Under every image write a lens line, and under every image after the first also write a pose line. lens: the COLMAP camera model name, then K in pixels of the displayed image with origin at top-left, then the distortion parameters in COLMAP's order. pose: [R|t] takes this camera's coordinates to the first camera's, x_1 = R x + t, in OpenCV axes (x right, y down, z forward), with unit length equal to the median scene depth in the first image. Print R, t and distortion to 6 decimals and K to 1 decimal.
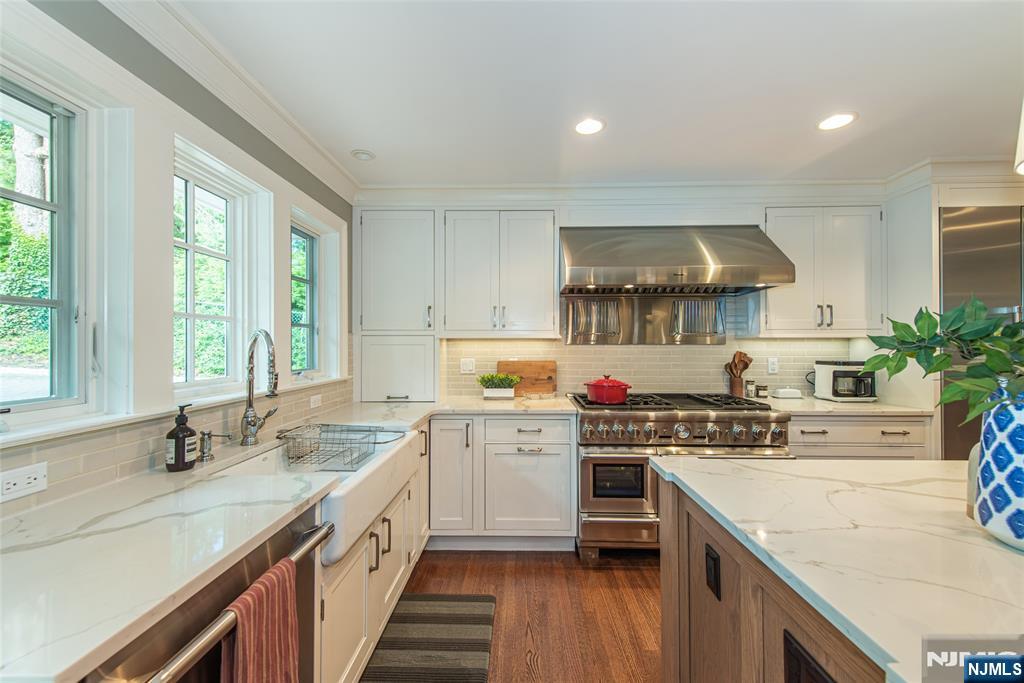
lens RADIAL K [[404.8, 0, 512.0], [0, 404.8, 341.5], [0, 0, 1]] dist [0.019501, -0.000063]
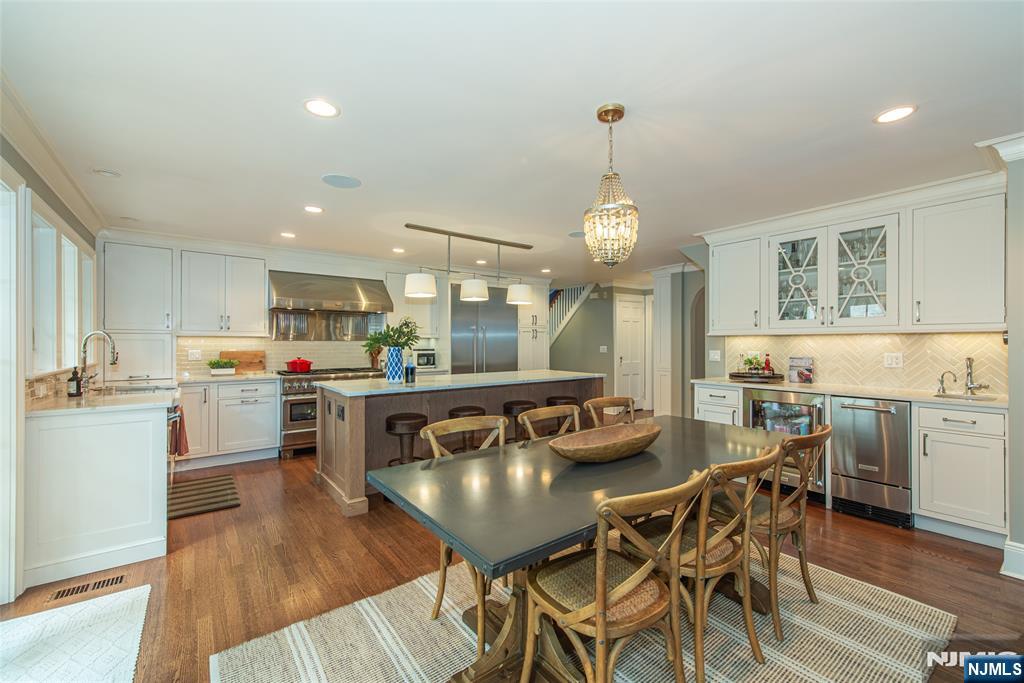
lens RADIAL K [[423.0, 0, 512.0], [0, 423.0, 341.5], [0, 0, 1]] dist [0.000122, -0.000185]
pose [[0.779873, 0.003669, 0.625927, -0.205967], [-0.005229, 0.999986, 0.000655, 0.006301], [-0.625916, -0.003784, 0.779882, -1.065583]]
